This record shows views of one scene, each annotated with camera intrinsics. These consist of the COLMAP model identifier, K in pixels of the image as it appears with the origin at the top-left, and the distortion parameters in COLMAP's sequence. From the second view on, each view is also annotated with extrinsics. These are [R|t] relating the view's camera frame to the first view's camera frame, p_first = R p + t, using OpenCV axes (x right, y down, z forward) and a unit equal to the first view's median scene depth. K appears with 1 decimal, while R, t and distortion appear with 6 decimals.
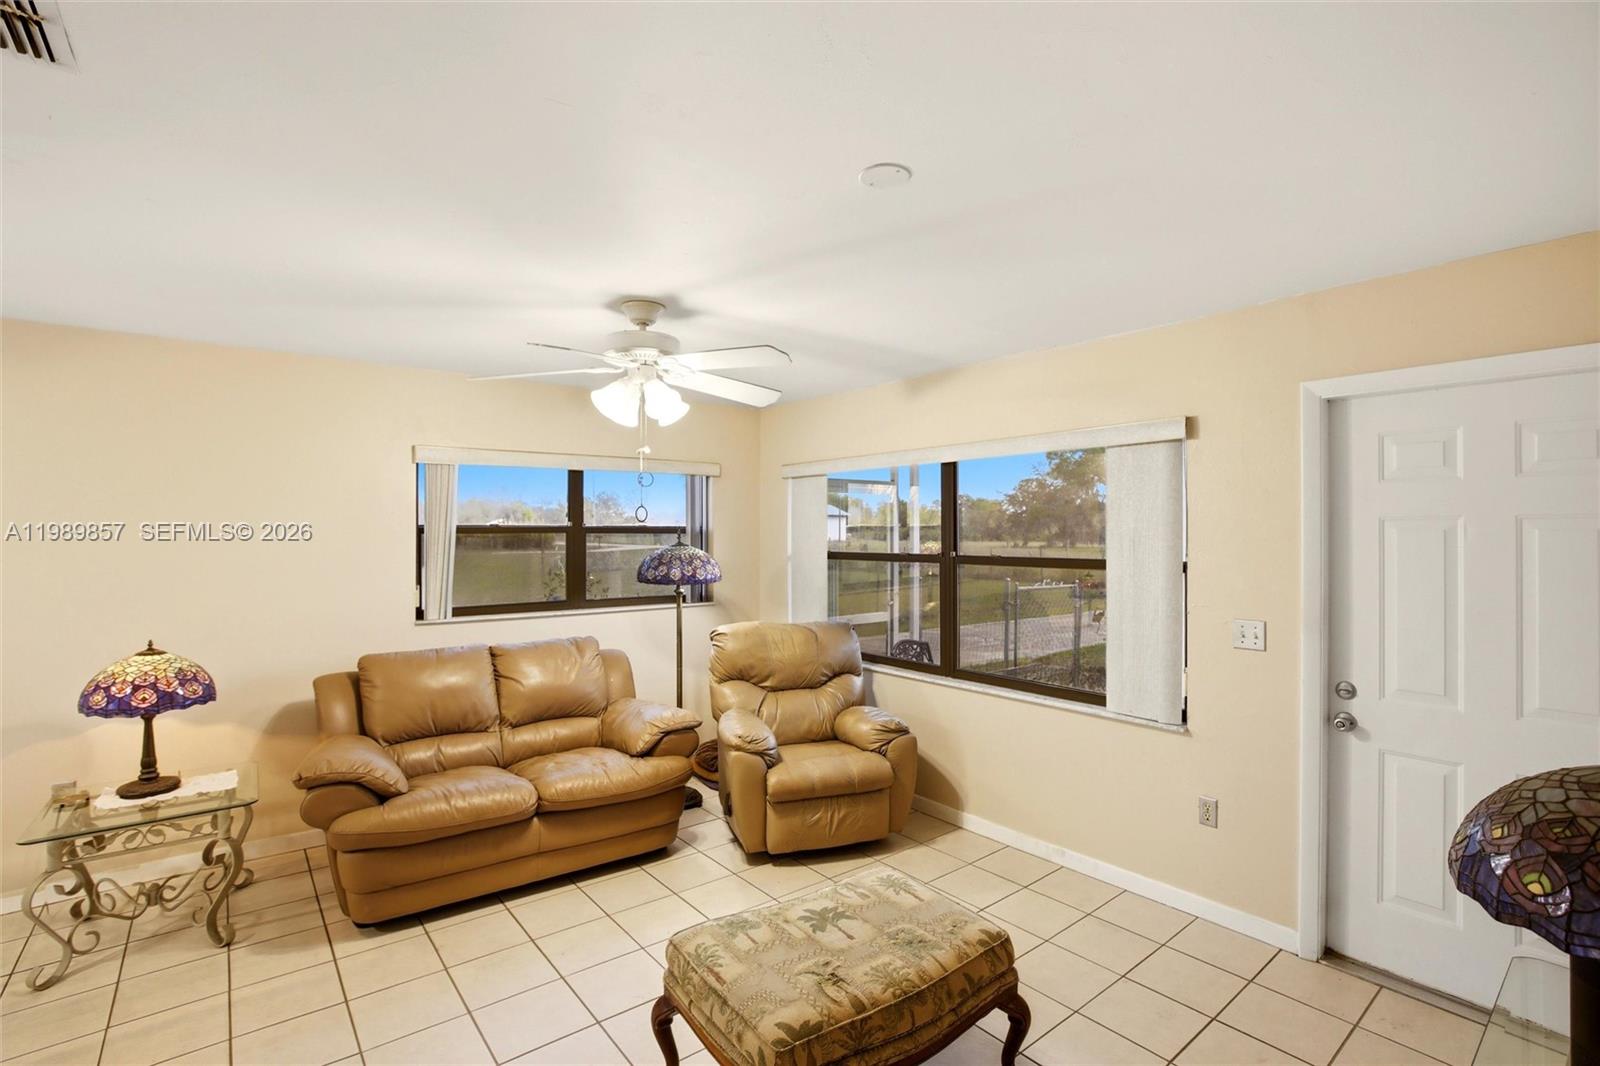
lens RADIAL K [[730.4, 0, 808.1], [0, 730.4, 537.5], [0, 0, 1]] dist [-0.053306, 0.016023]
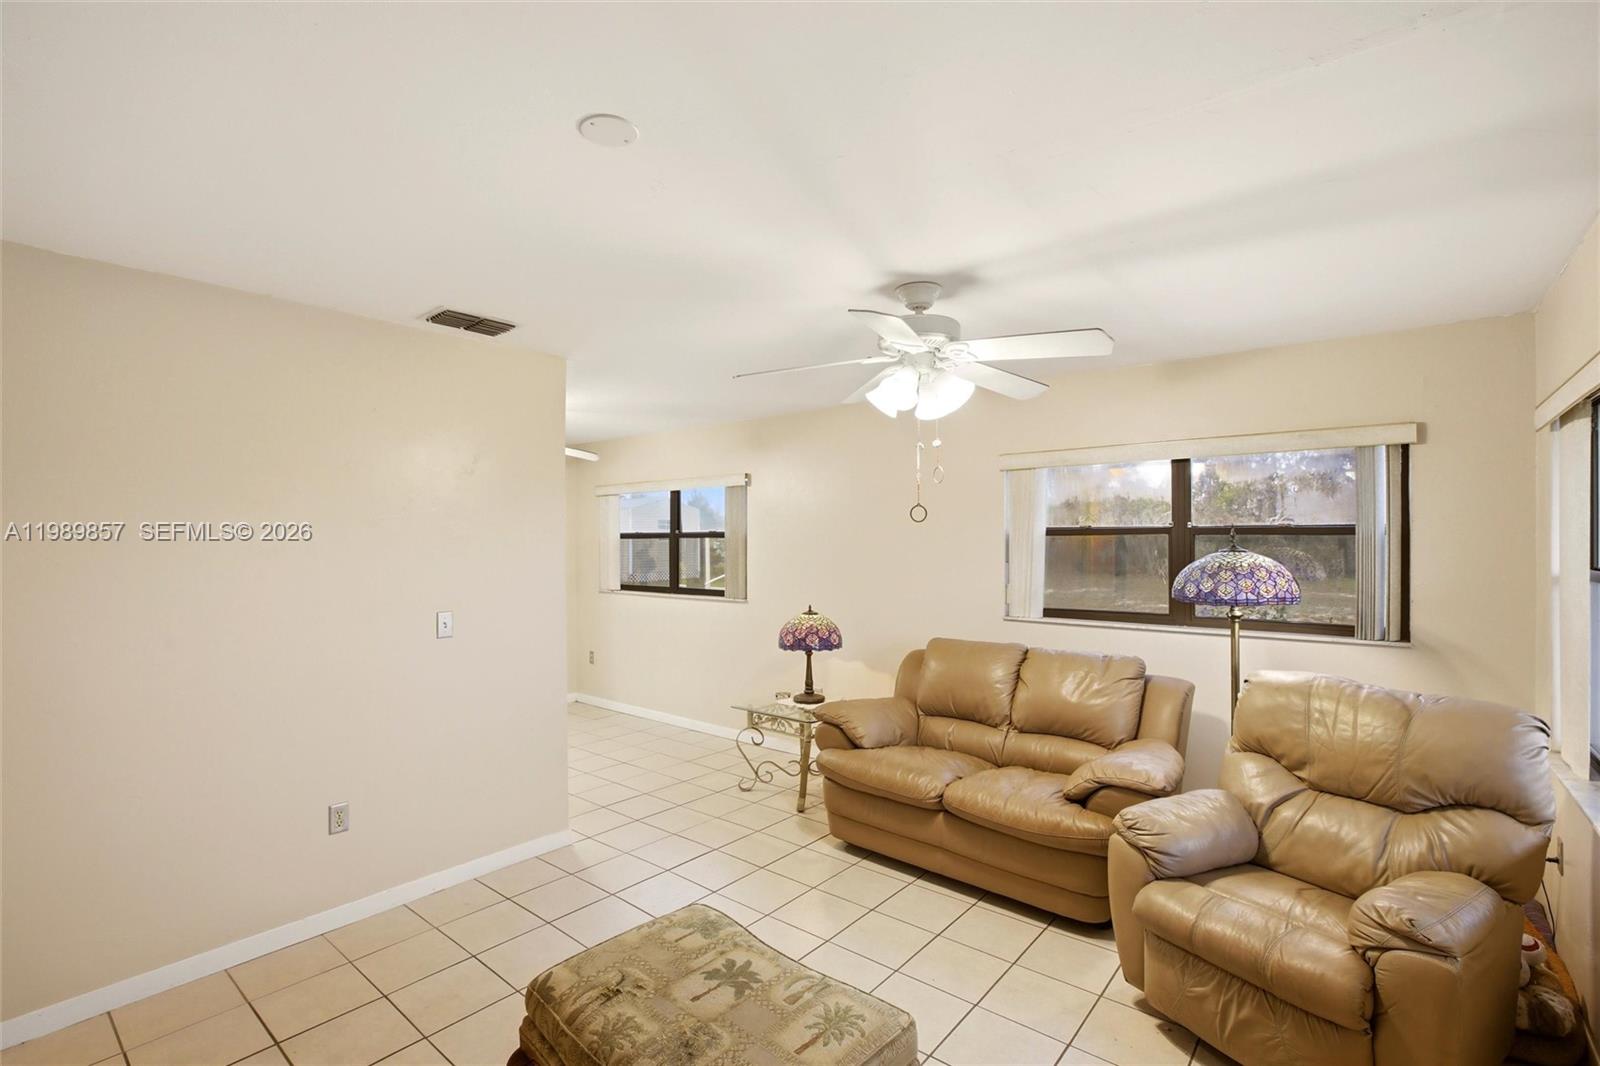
lens RADIAL K [[730.4, 0, 808.1], [0, 730.4, 537.5], [0, 0, 1]] dist [-0.053306, 0.016023]
pose [[0.205902, -0.001170, -0.978572, 0.628008], [0.001030, 0.999999, -0.000979, -0.002905], [0.978572, -0.000807, 0.205903, 0.637756]]
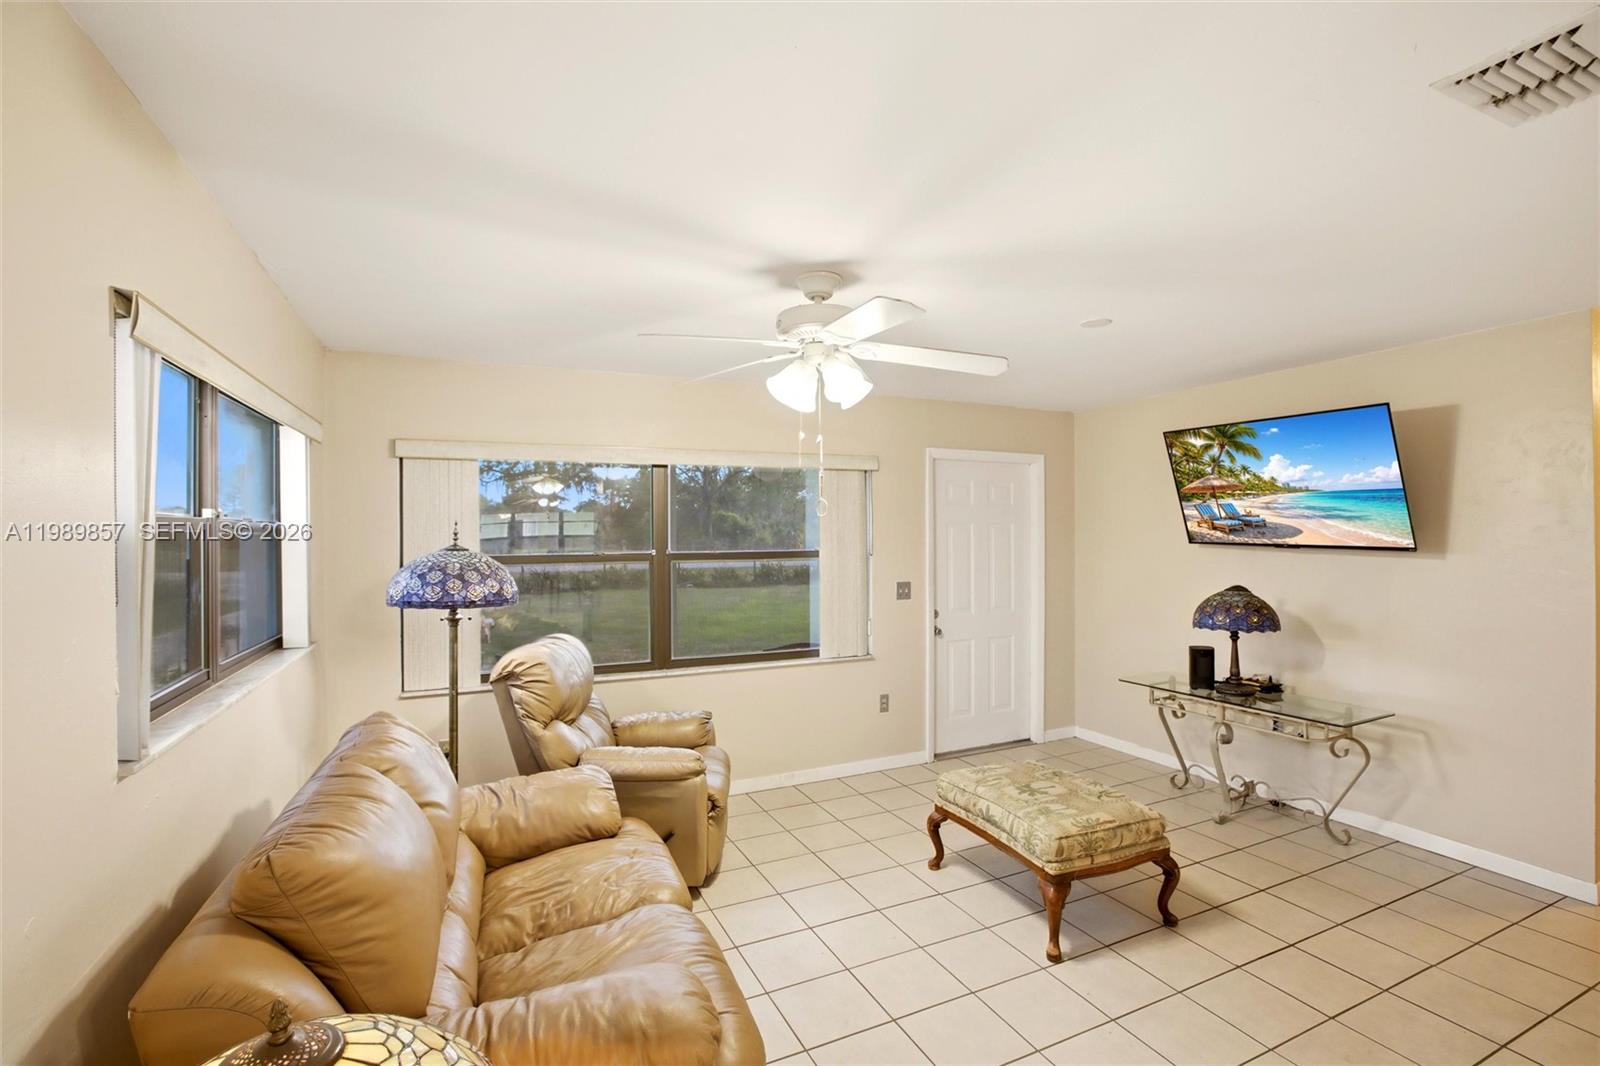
lens RADIAL K [[730.4, 0, 808.1], [0, 730.4, 537.5], [0, 0, 1]] dist [-0.053306, 0.016023]
pose [[0.235568, -0.007283, 0.971831, -1.070004], [0.006623, 0.999961, 0.005889, -0.002753], [-0.971835, 0.005049, 0.235607, 0.764925]]
